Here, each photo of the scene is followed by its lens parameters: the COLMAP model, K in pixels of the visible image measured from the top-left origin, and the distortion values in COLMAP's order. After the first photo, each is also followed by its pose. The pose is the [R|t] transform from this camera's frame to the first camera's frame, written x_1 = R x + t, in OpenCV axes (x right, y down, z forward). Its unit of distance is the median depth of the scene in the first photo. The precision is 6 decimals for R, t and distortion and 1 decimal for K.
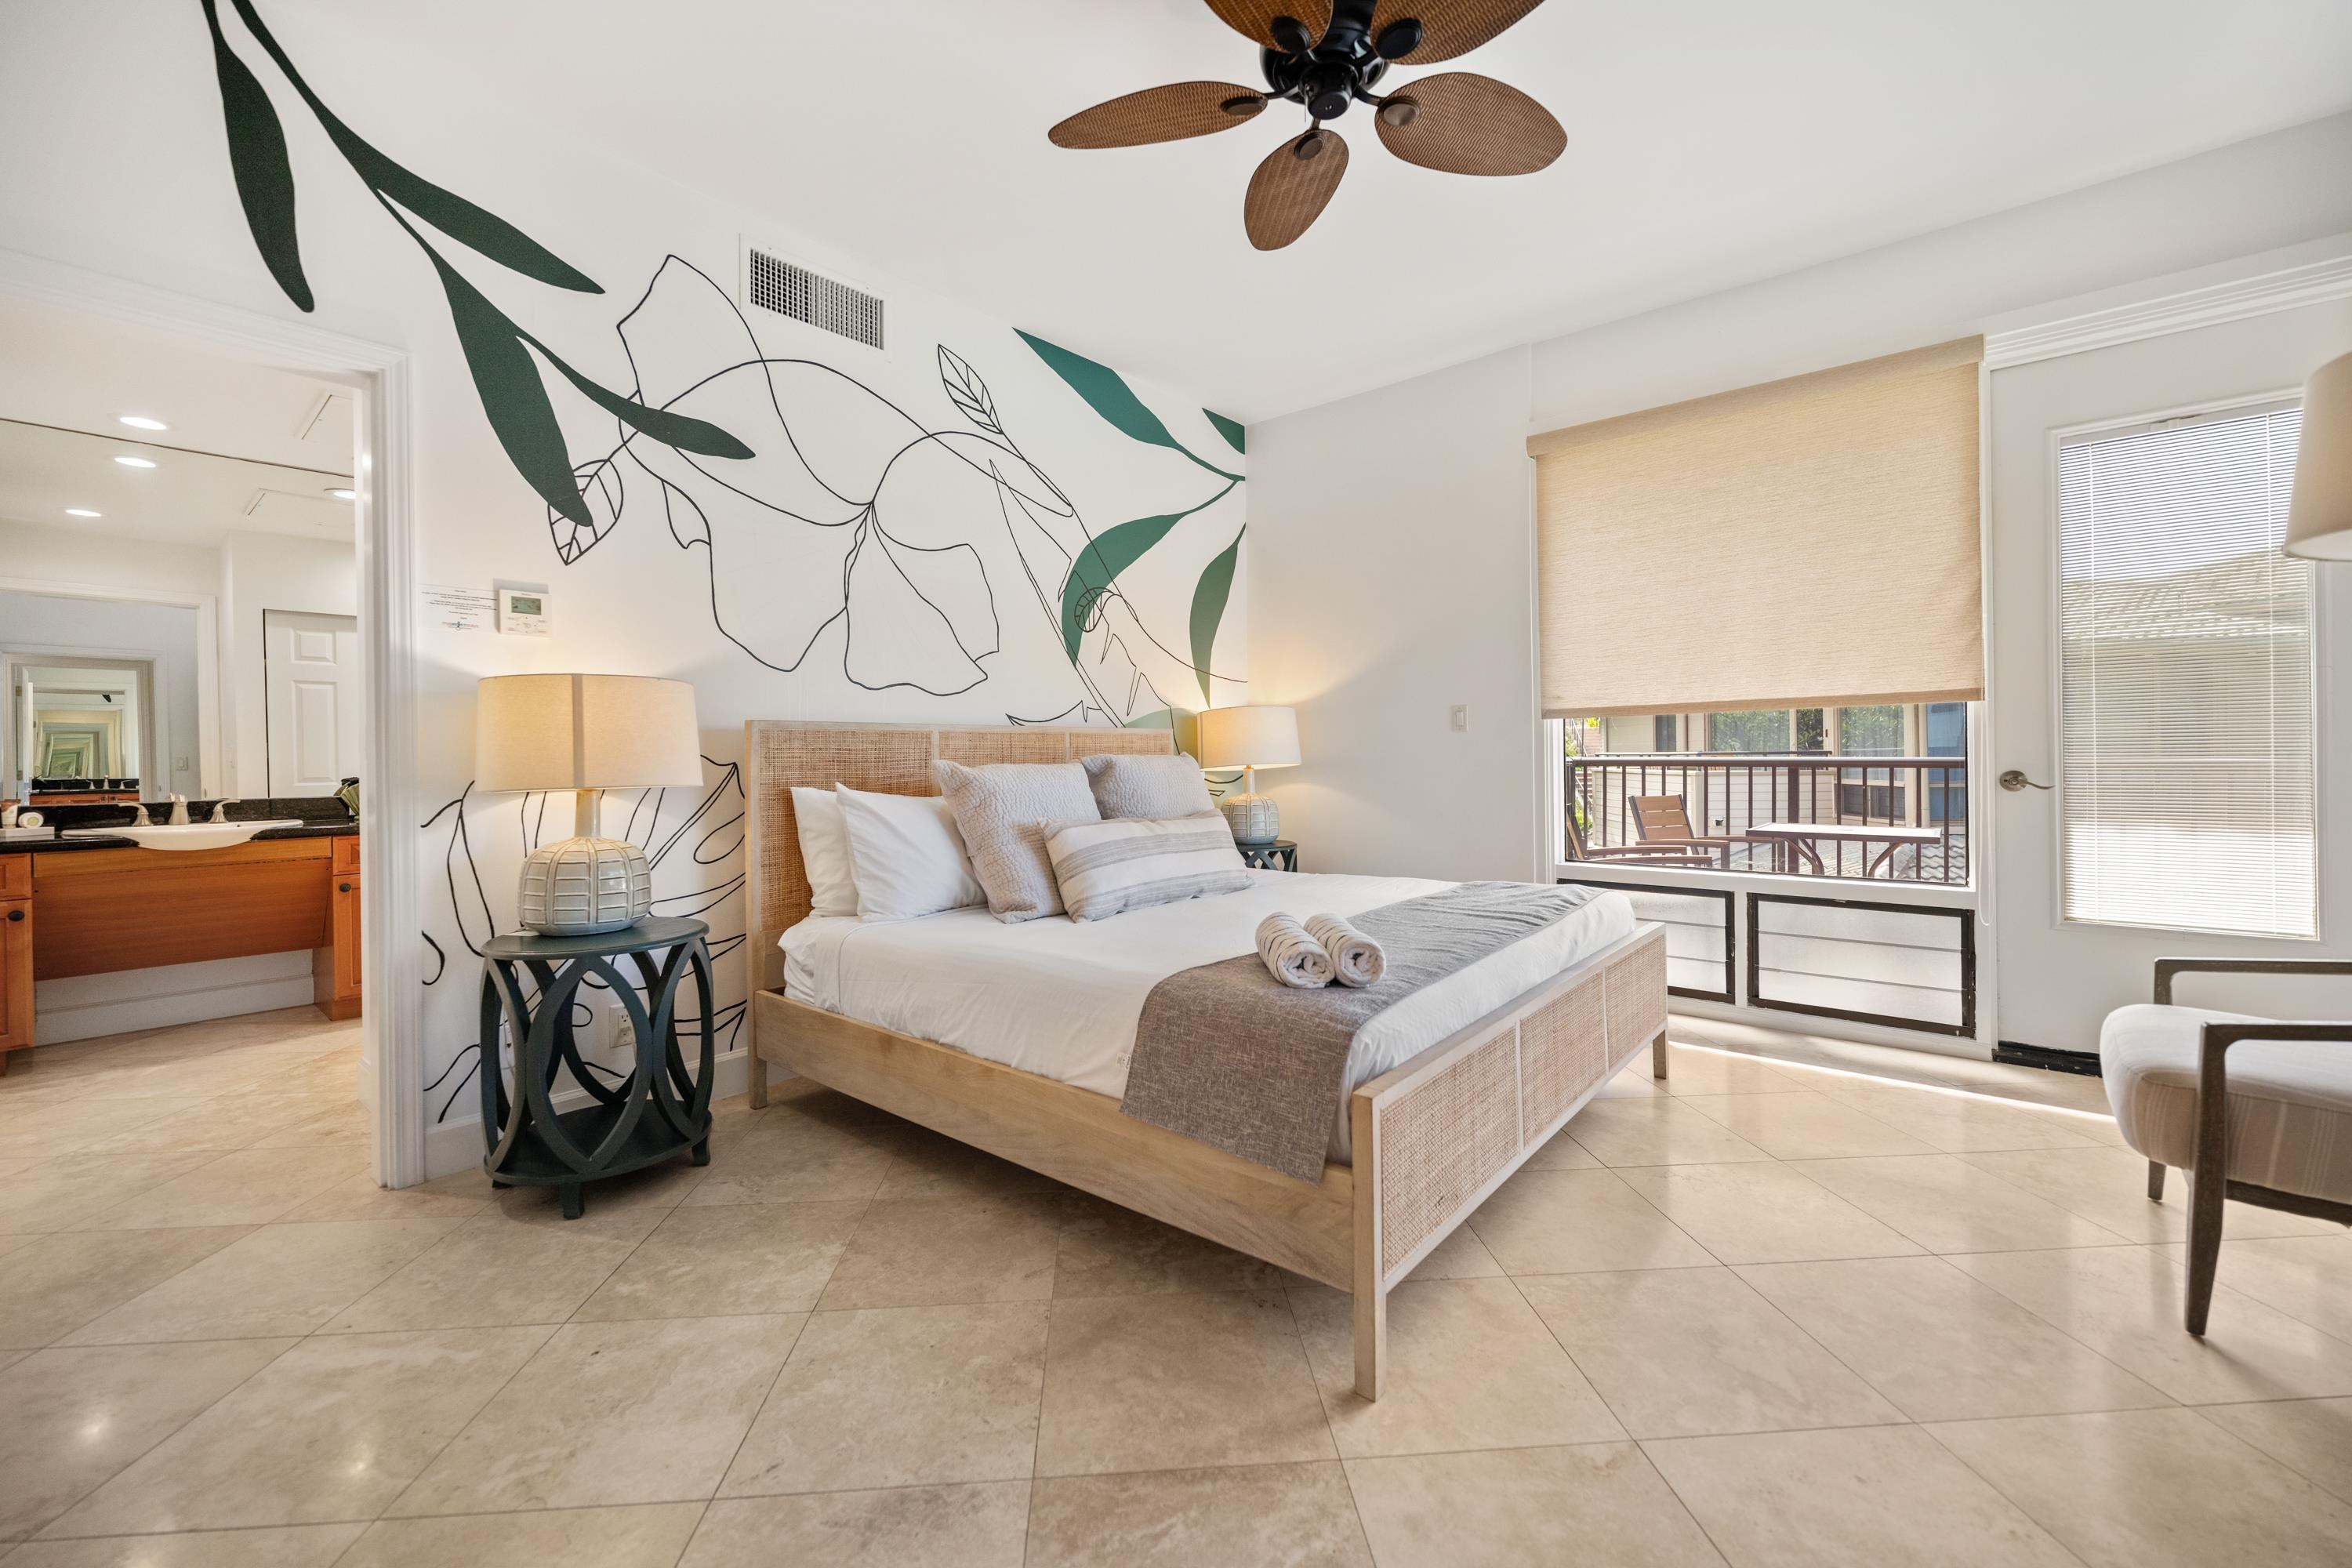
lens RADIAL K [[933.2, 0, 1189.2], [0, 933.2, 744.8], [0, 0, 1]] dist [-0.000125, 0.000066]
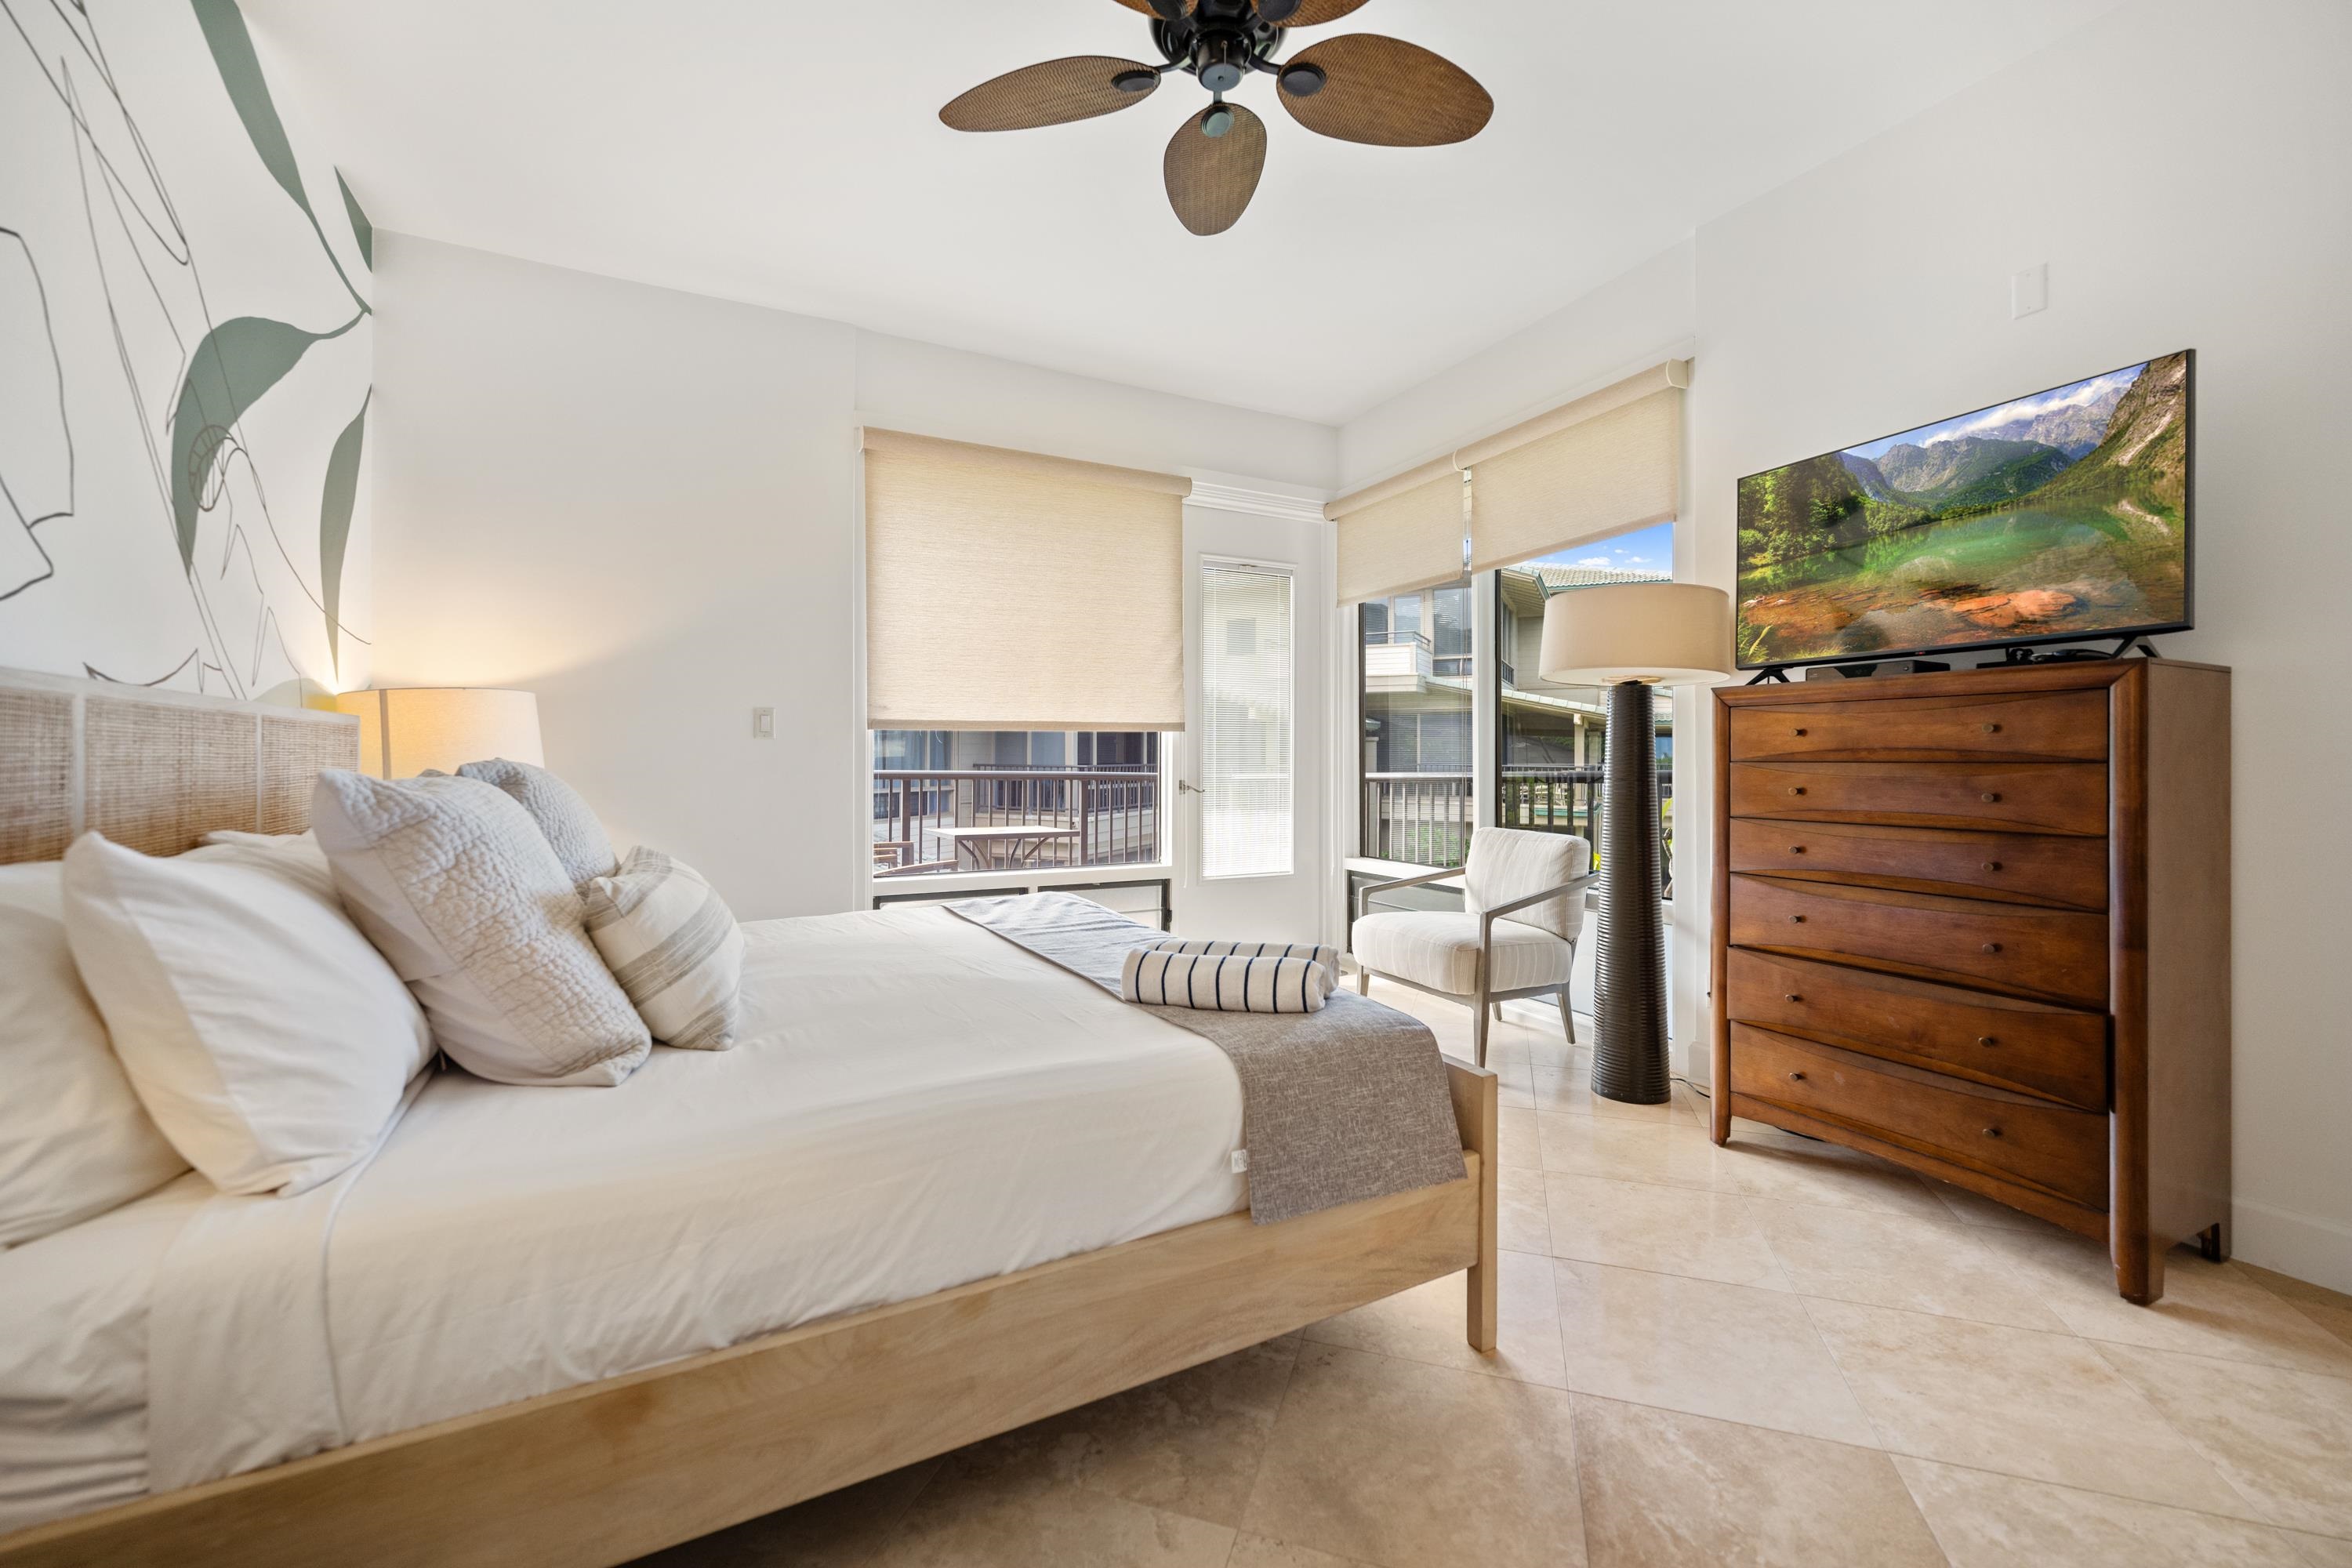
lens RADIAL K [[943.1, 0, 1169.0], [0, 943.1, 748.5], [0, 0, 1]] dist [-0.001348, -0.000127]
pose [[0.391273, 0.025548, 0.919920, -0.530159], [-0.015999, 0.999652, -0.020958, 0.010285], [-0.920136, -0.006518, 0.391546, 0.486200]]
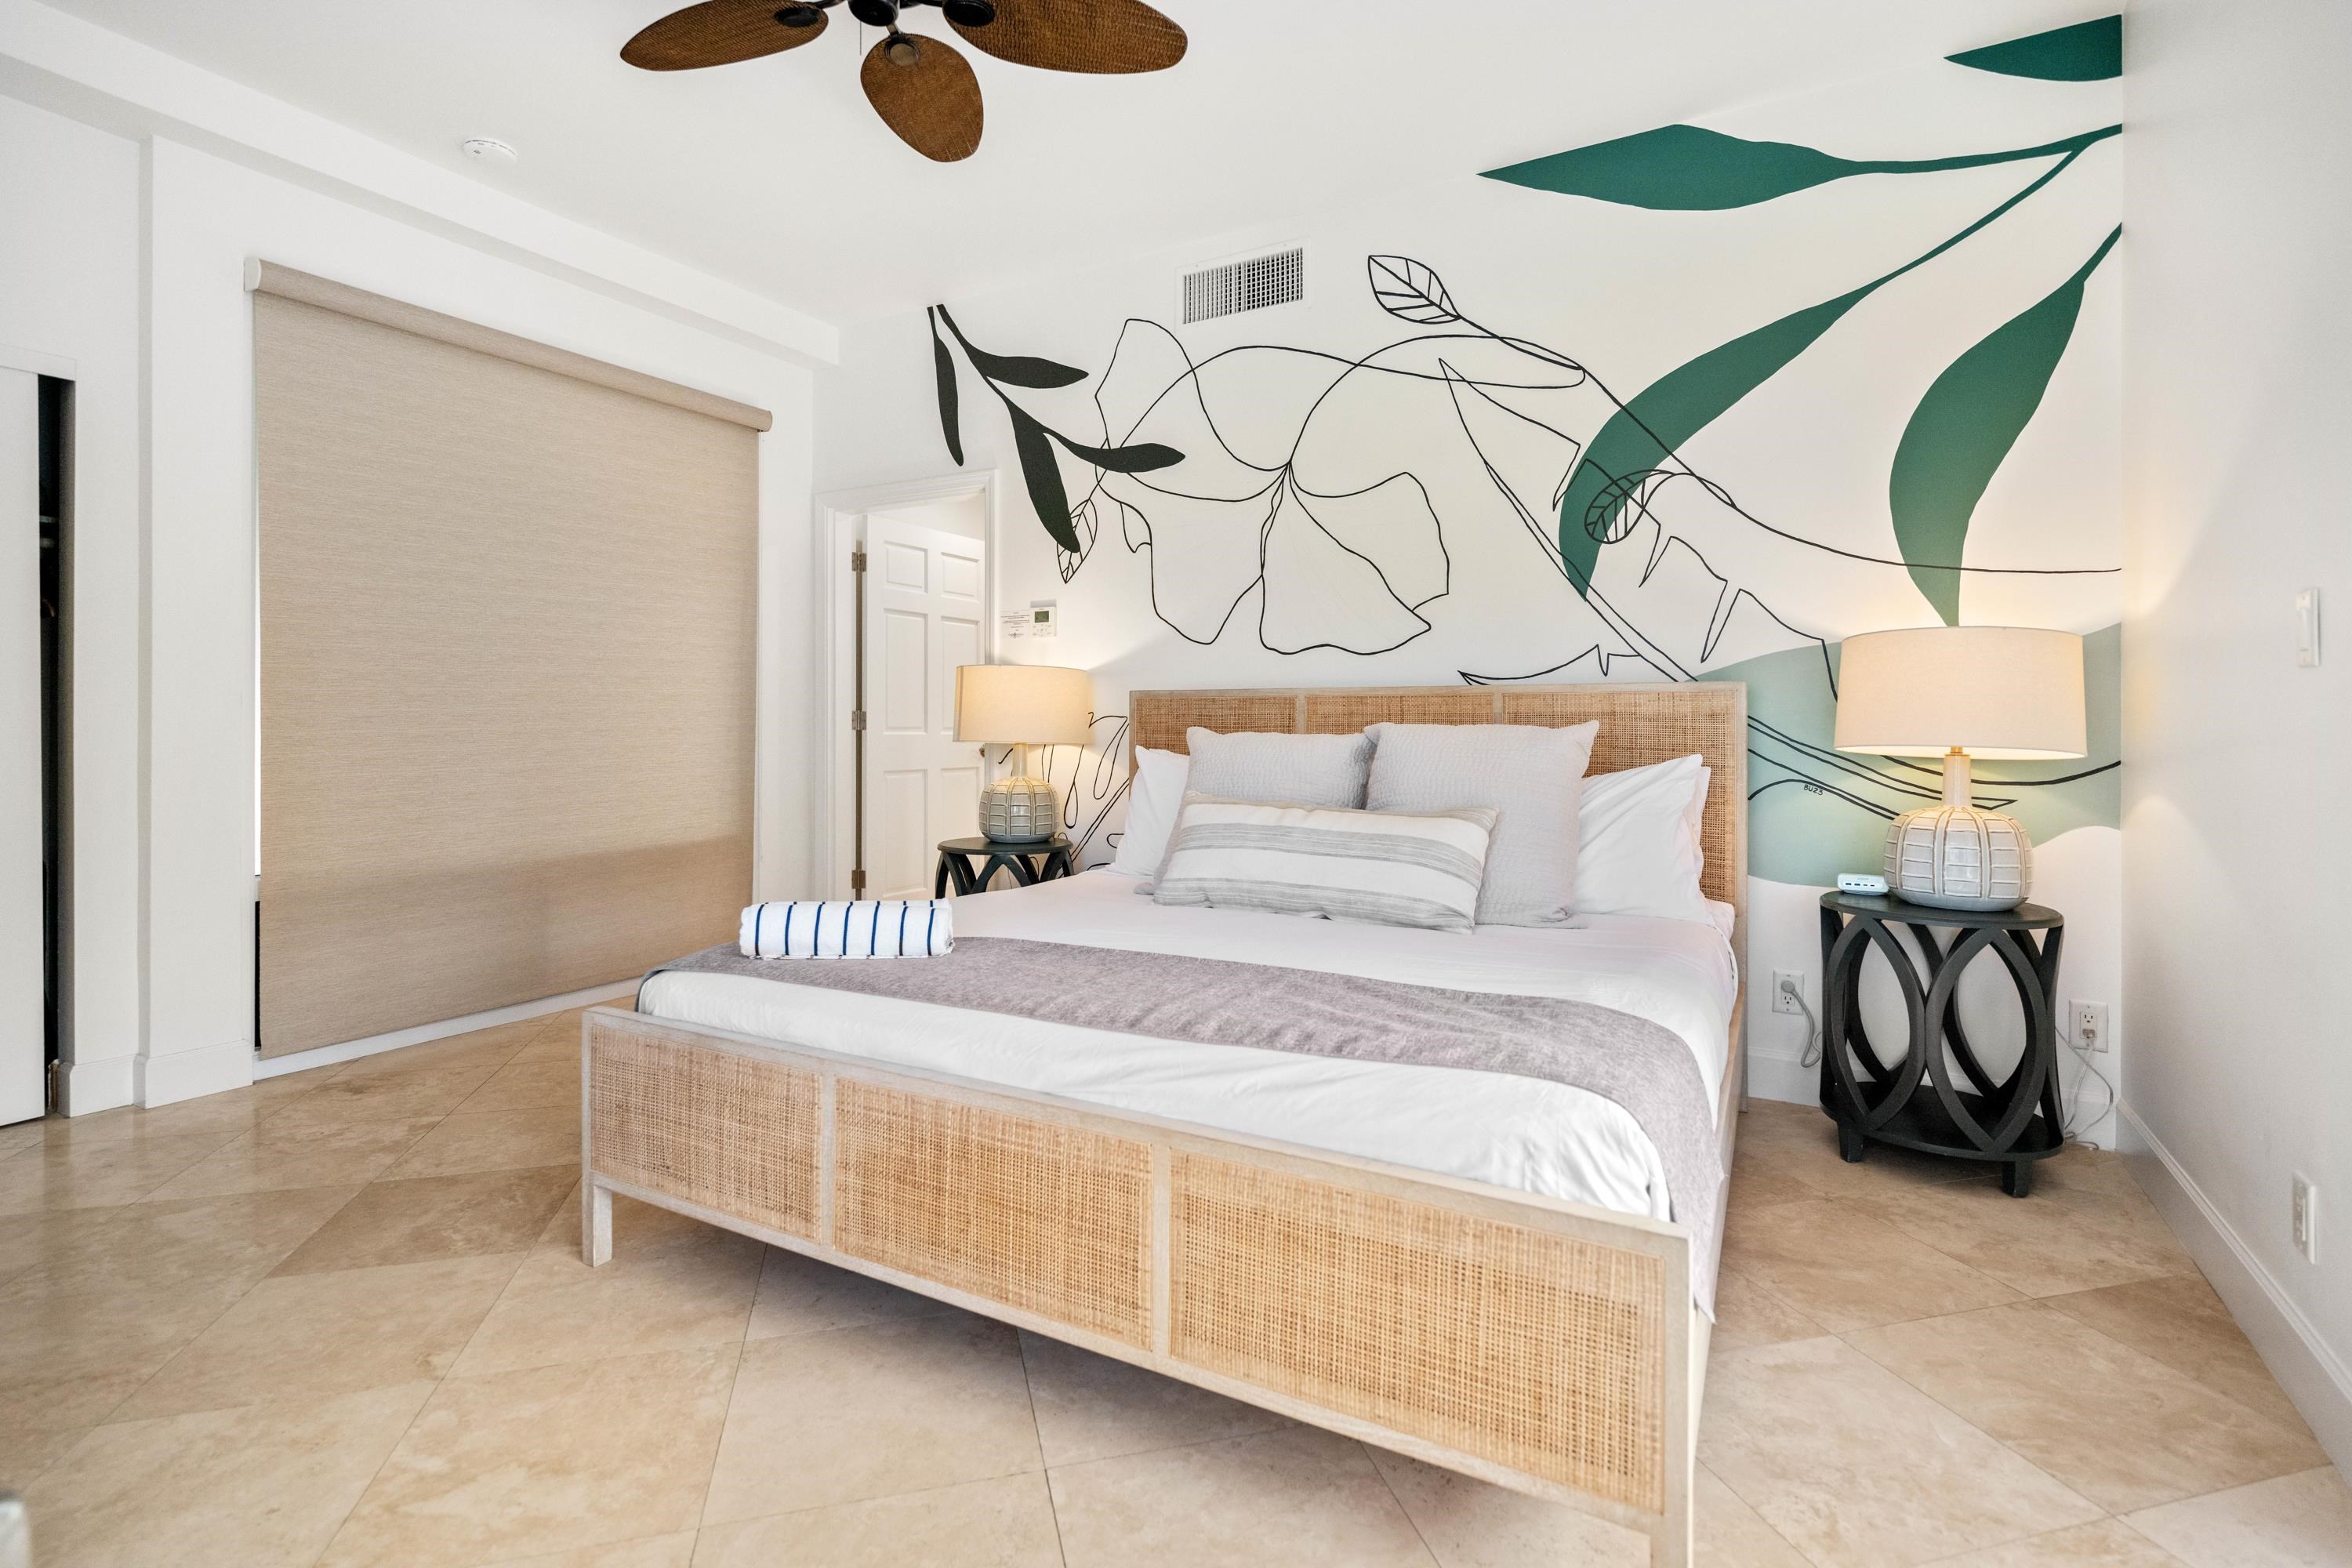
lens RADIAL K [[1114.5, 0, 1186.4], [0, 1114.5, 717.6], [0, 0, 1]] dist [0.001458, -0.000484]
pose [[0.186130, 0.004582, -0.982515, 0.920669], [0.005196, 0.999971, 0.005647, 0.000094], [0.982511, -0.006157, 0.186100, 0.789357]]
